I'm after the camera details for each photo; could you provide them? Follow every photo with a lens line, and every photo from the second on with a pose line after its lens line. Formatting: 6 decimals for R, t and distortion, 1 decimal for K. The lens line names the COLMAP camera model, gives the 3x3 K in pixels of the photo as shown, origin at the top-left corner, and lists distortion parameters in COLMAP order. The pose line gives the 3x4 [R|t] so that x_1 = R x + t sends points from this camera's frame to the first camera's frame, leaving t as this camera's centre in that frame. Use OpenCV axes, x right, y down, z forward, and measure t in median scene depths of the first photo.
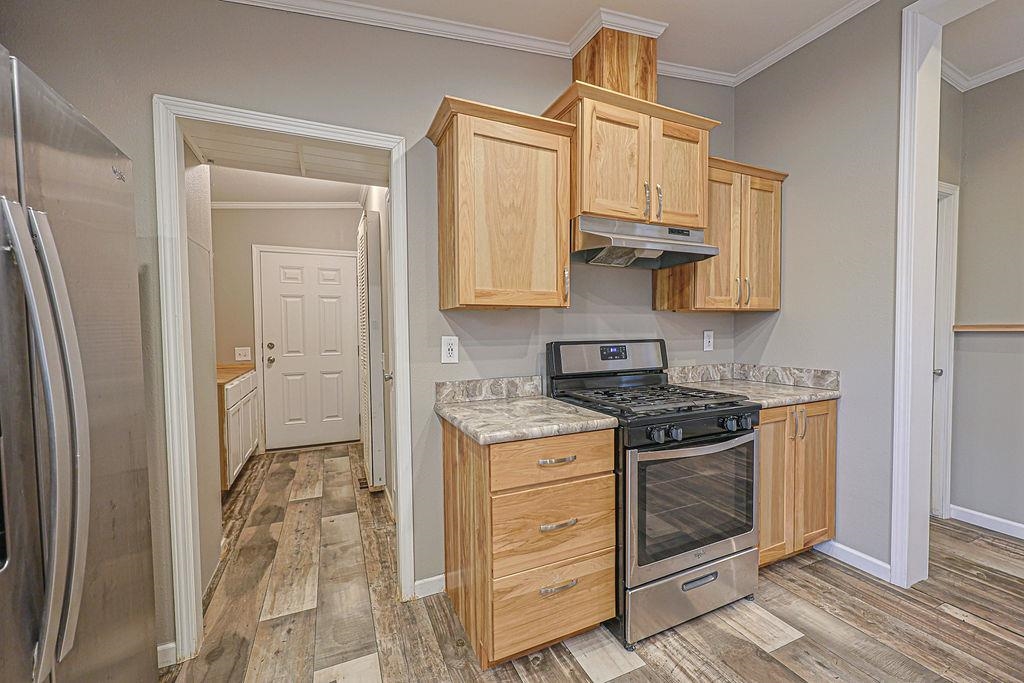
lens RADIAL K [[410.2, 0, 510.2], [0, 410.2, 344.0], [0, 0, 1]] dist [0.000691, 0.000226]
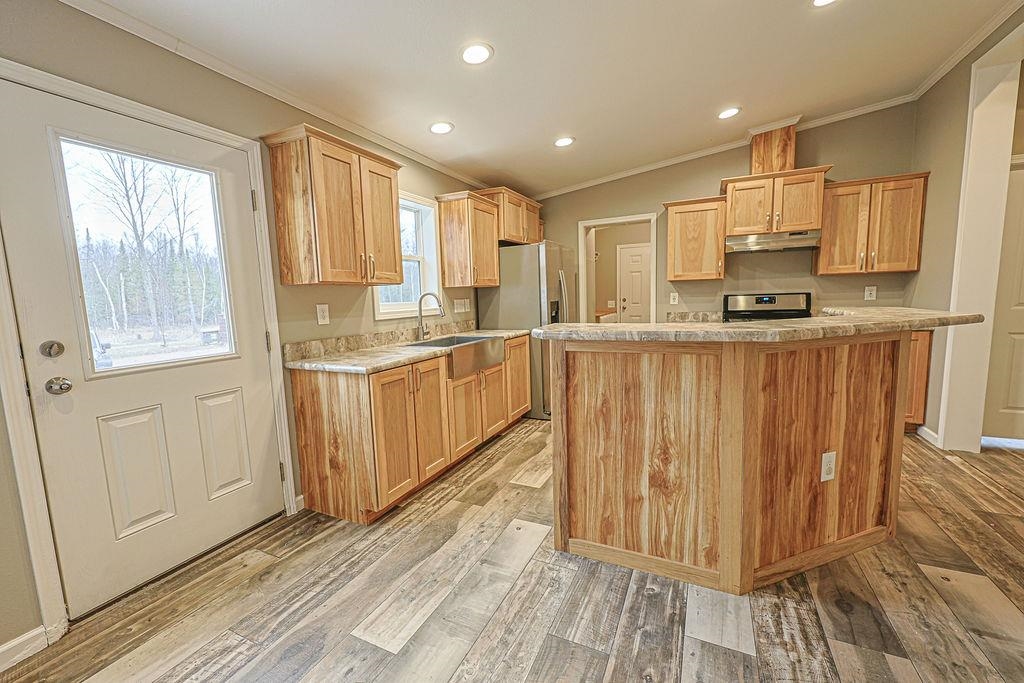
lens RADIAL K [[410.2, 0, 511.5], [0, 410.2, 342.7], [0, 0, 1]] dist [0.000691, 0.000226]
pose [[0.650559, 0.075033, -0.755740, 1.081030], [-0.001538, 0.995236, 0.097487, 0.038381], [0.759454, -0.062259, 0.647575, -1.289028]]
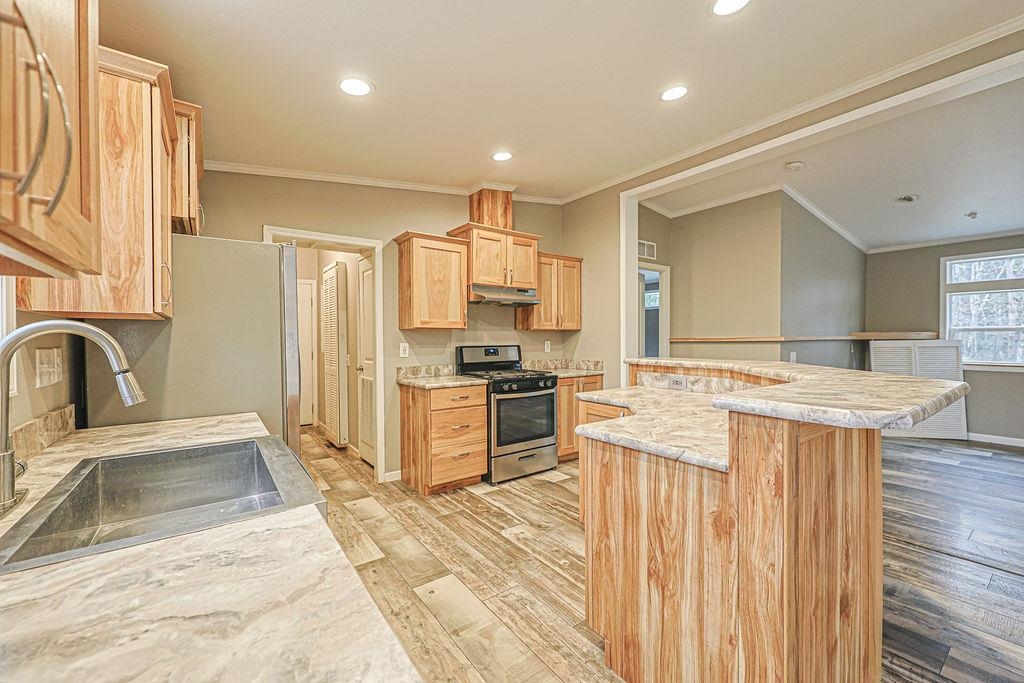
lens RADIAL K [[410.2, 0, 513.5], [0, 410.2, 347.1], [0, 0, 1]] dist [0.000691, 0.000226]
pose [[0.976407, -0.000094, 0.215939, -0.066329], [0.003499, 0.999876, -0.015386, 0.032418], [-0.215910, 0.015779, 0.976286, -1.001386]]
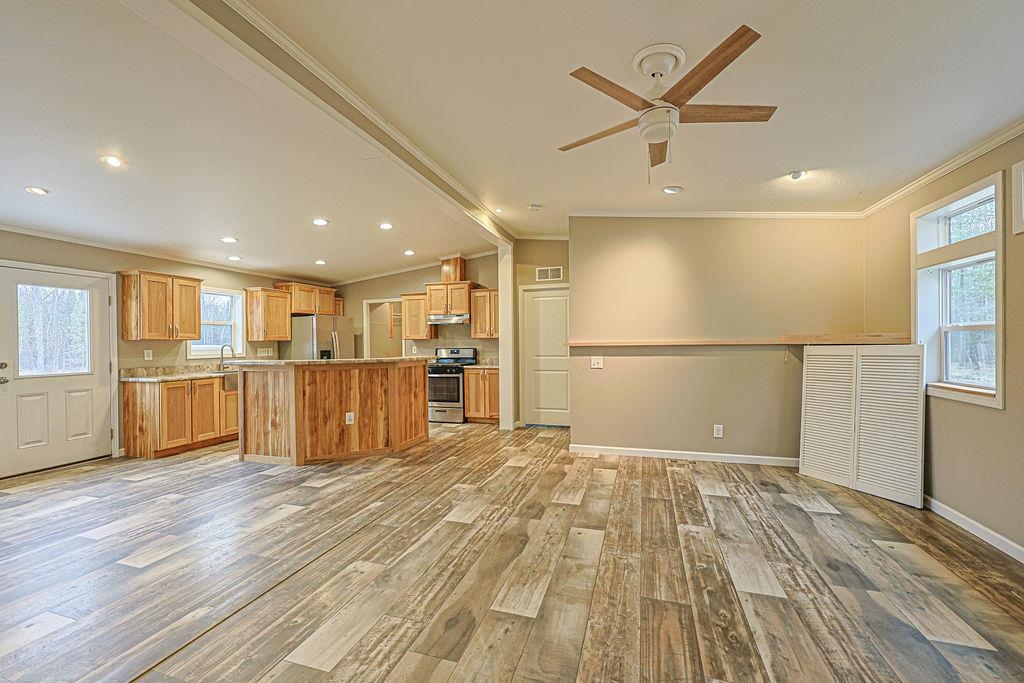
lens RADIAL K [[410.2, 0, 509.5], [0, 410.2, 342.3], [0, 0, 1]] dist [0.000691, 0.000226]
pose [[0.746787, -0.000242, -0.665064, 3.160721], [-0.019642, 0.999556, -0.022419, 0.010151], [0.664773, 0.029805, 0.746450, -1.304541]]
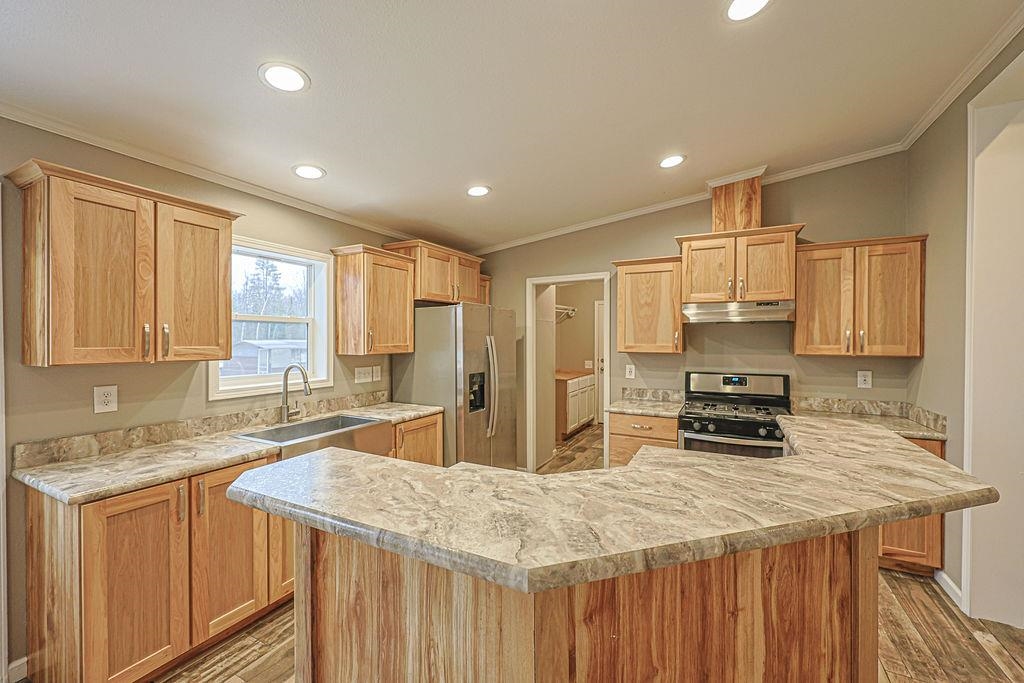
lens RADIAL K [[410.2, 0, 511.4], [0, 410.2, 342.8], [0, 0, 1]] dist [0.000691, 0.000226]
pose [[0.616342, 0.016606, -0.787303, 1.096315], [-0.034688, 0.999380, -0.006076, -0.097378], [0.786714, 0.031055, 0.616536, -0.700828]]
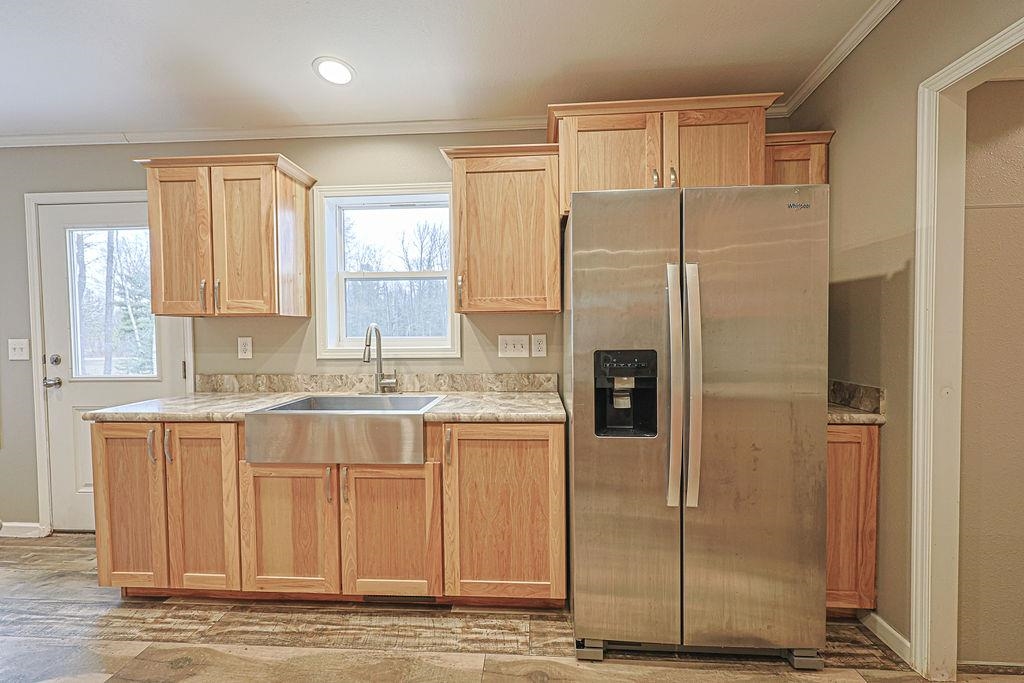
lens RADIAL K [[410.2, 0, 516.4], [0, 410.2, 343.5], [0, 0, 1]] dist [0.000691, 0.000226]
pose [[-0.457568, 0.042728, -0.888147, 0.369445], [-0.017453, 0.998221, 0.057015, -0.023765], [0.889003, 0.041589, -0.456008, 0.486432]]
